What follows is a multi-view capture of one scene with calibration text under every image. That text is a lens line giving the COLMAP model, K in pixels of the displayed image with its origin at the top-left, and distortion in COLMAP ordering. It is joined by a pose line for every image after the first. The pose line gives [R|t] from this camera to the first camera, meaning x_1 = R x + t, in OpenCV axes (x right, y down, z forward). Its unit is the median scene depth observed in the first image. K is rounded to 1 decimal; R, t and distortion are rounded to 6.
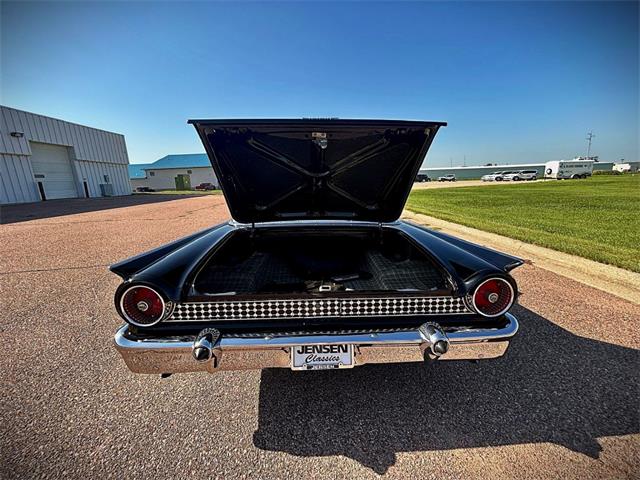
lens RADIAL K [[258.2, 0, 320.0], [0, 258.2, 240.0], [0, 0, 1]] dist [0.001371, 0.000276]
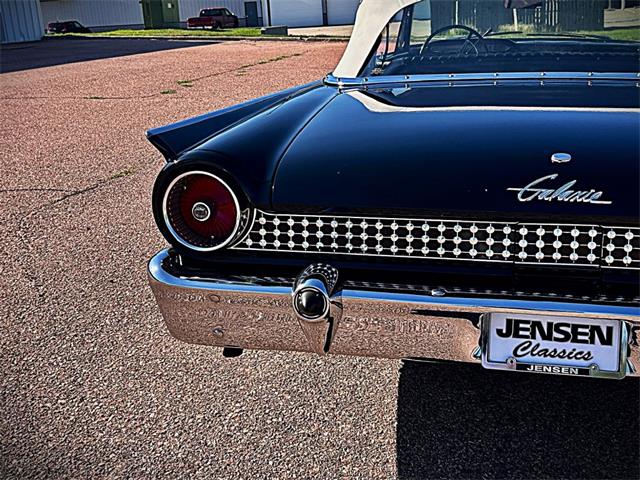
lens RADIAL K [[749.0, 0, 319.5], [0, 749.0, 238.0], [0, 0, 1]] dist [0.151947, -0.383008]
pose [[0.964653, 0.061163, -0.256328, -0.054879], [-0.040991, 0.995680, 0.083318, 0.158994], [0.260317, -0.069866, 0.962992, -0.378088]]
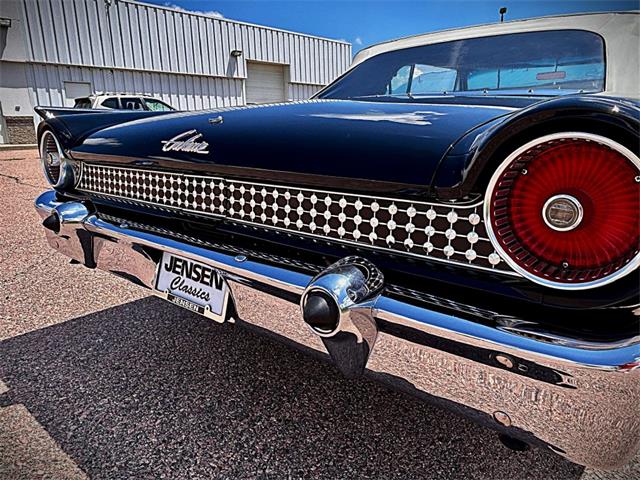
lens RADIAL K [[444.9, 0, 329.2], [0, 444.9, 243.8], [0, 0, 1]] dist [-0.005414, -0.000517]
pose [[0.741012, 0.170241, -0.649554, 0.767857], [-0.147617, 0.984964, 0.089746, 0.241262], [0.655066, 0.029382, 0.755000, 0.493897]]
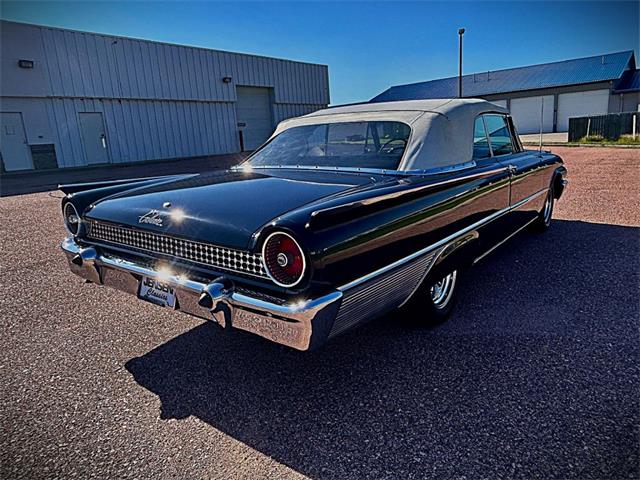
lens RADIAL K [[444.9, 0, 329.2], [0, 444.9, 243.8], [0, 0, 1]] dist [-0.005414, -0.000517]
pose [[0.764317, 0.132627, -0.631055, 1.516338], [-0.106428, 0.991145, 0.079404, 0.062017], [0.635998, 0.006472, 0.771664, 0.108520]]
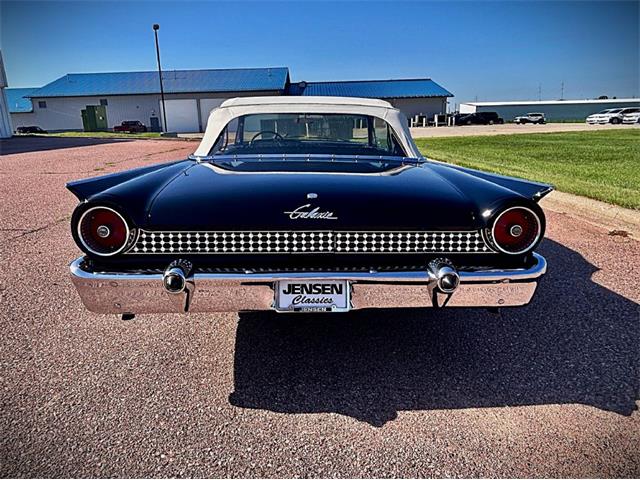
lens RADIAL K [[431.4, 0, 317.4], [0, 431.4, 235.5], [0, 0, 1]] dist [0.003880, -0.003702]
pose [[0.999897, 0.014184, -0.002029, 0.025372], [-0.014112, 0.999397, 0.031740, 0.197161], [0.002478, -0.031708, 0.999494, -0.397503]]
